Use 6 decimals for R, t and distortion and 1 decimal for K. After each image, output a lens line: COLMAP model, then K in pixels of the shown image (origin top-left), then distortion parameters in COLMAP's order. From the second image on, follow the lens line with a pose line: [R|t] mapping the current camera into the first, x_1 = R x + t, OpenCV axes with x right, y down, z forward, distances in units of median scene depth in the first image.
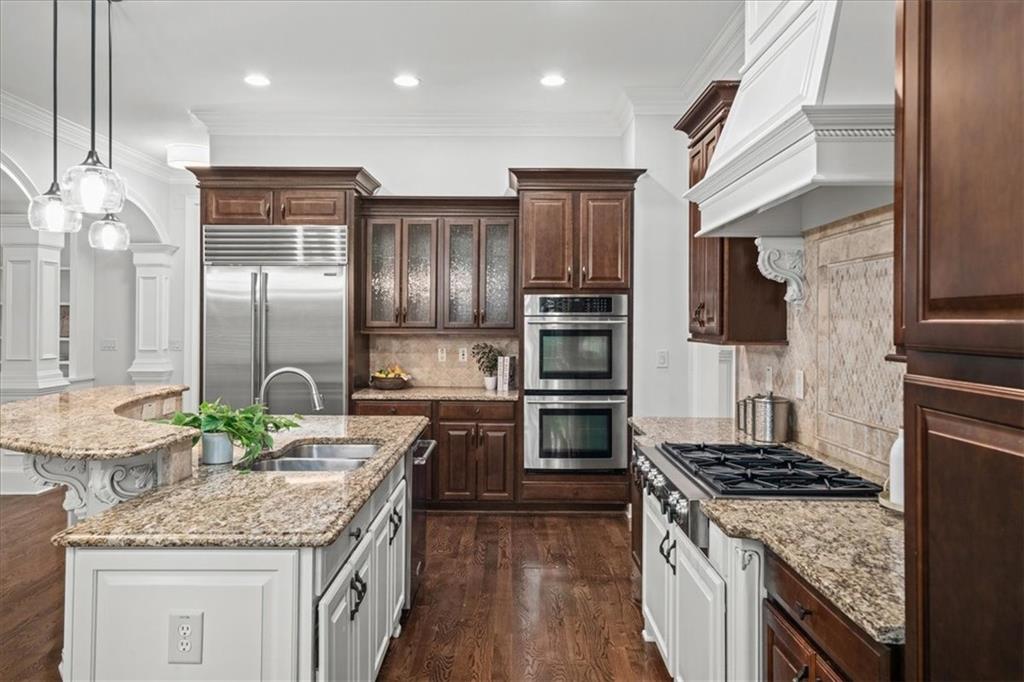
lens RADIAL K [[760.1, 0, 533.6], [0, 760.1, 317.9], [0, 0, 1]] dist [0.020033, 0.000413]
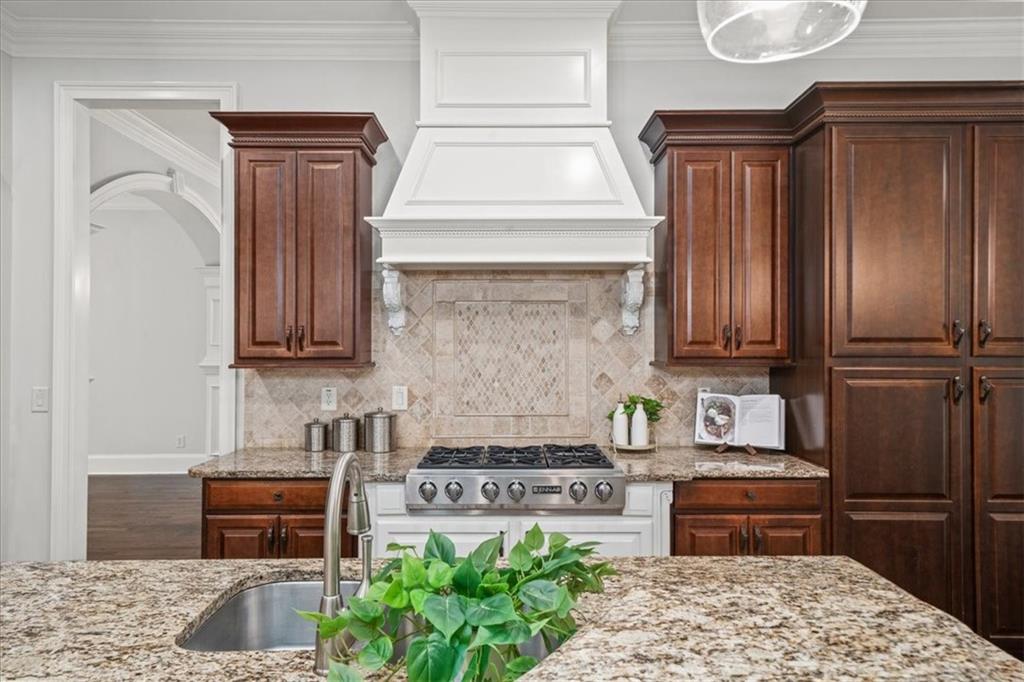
lens RADIAL K [[651.6, 0, 495.0], [0, 651.6, 342.3], [0, 0, 1]] dist [0.021610, 0.001375]
pose [[-0.005701, -0.002385, 0.999981, -0.428451], [-0.005670, 0.999981, 0.002353, -0.001760], [-0.999968, -0.005657, -0.005715, 0.548581]]
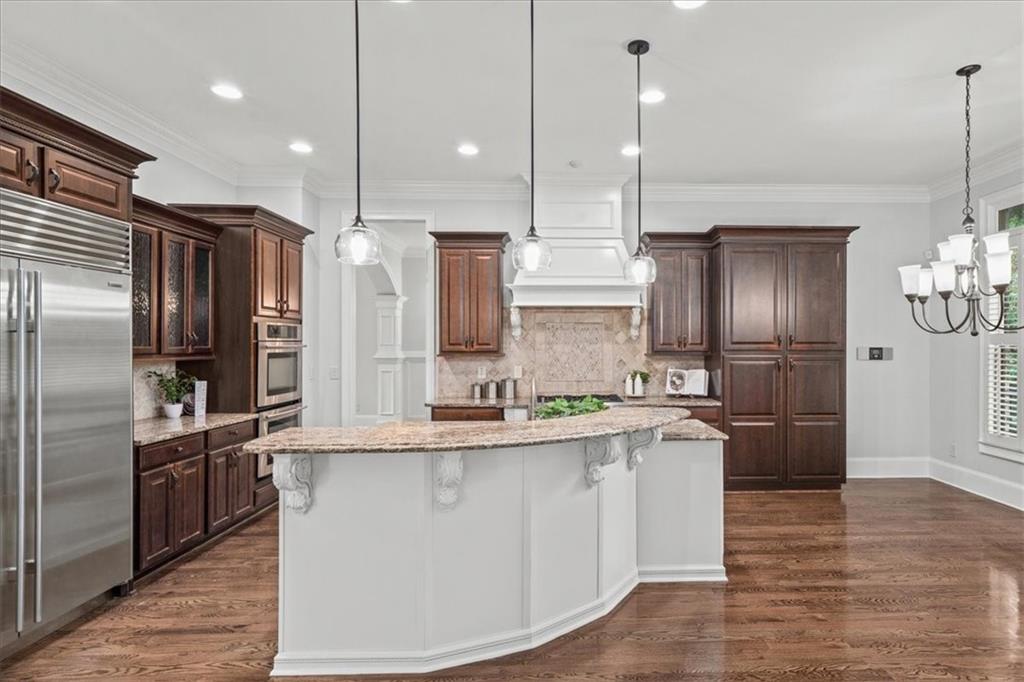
lens RADIAL K [[540.7, 0, 586.6], [0, 540.7, 345.4], [0, 0, 1]] dist [0.010176, -0.002629]
pose [[-0.077337, -0.007341, 0.996978, -0.842807], [-0.006225, 0.999957, 0.006880, -0.004677], [-0.996986, -0.005674, -0.077379, 0.587571]]
